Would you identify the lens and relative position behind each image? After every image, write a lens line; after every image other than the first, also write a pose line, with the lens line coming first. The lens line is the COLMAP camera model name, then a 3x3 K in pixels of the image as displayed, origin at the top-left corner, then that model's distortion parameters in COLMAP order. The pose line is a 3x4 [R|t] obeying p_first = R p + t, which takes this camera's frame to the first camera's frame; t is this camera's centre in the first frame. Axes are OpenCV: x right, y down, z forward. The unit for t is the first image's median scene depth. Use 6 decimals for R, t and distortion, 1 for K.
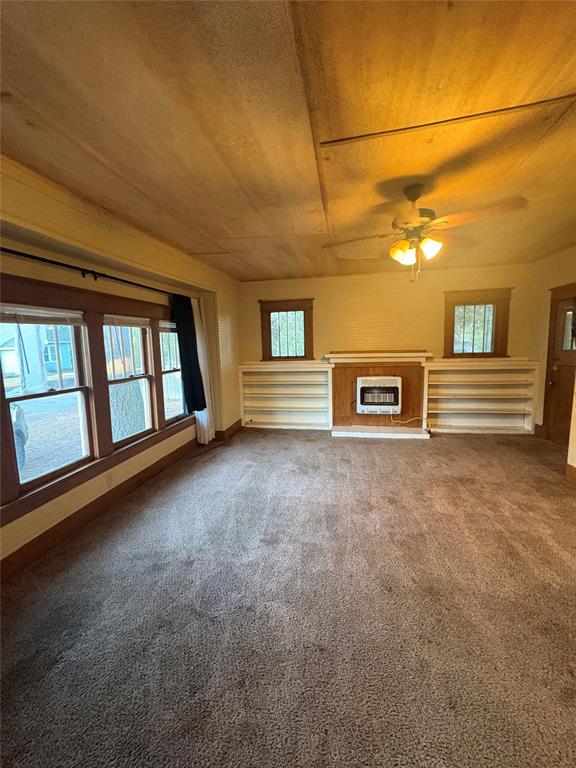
lens RADIAL K [[303.3, 0, 287.5], [0, 303.3, 384.3], [0, 0, 1]] dist [0.018408, -0.001553]
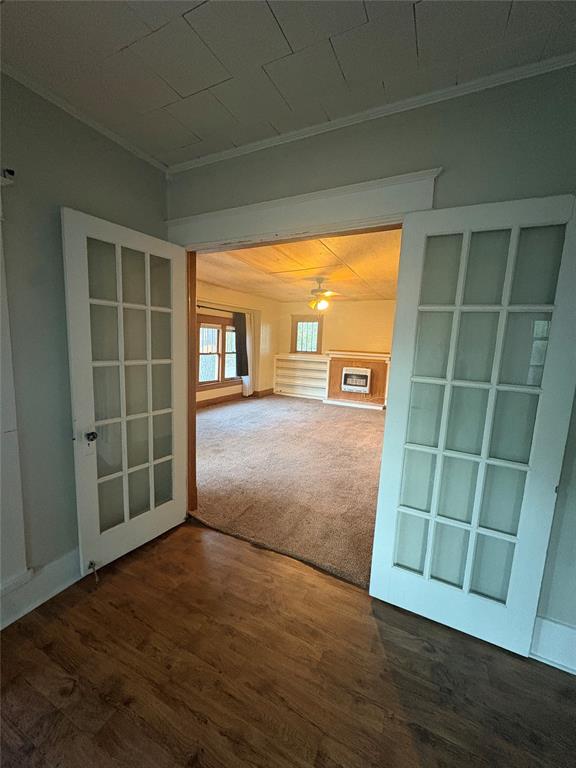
lens RADIAL K [[303.3, 0, 289.8], [0, 303.3, 385.4], [0, 0, 1]] dist [0.018408, -0.001553]
pose [[0.960574, 0.099532, -0.259596, 0.382947], [-0.099519, 0.994948, 0.013227, 0.077955], [0.259601, 0.013129, 0.965627, -0.576546]]
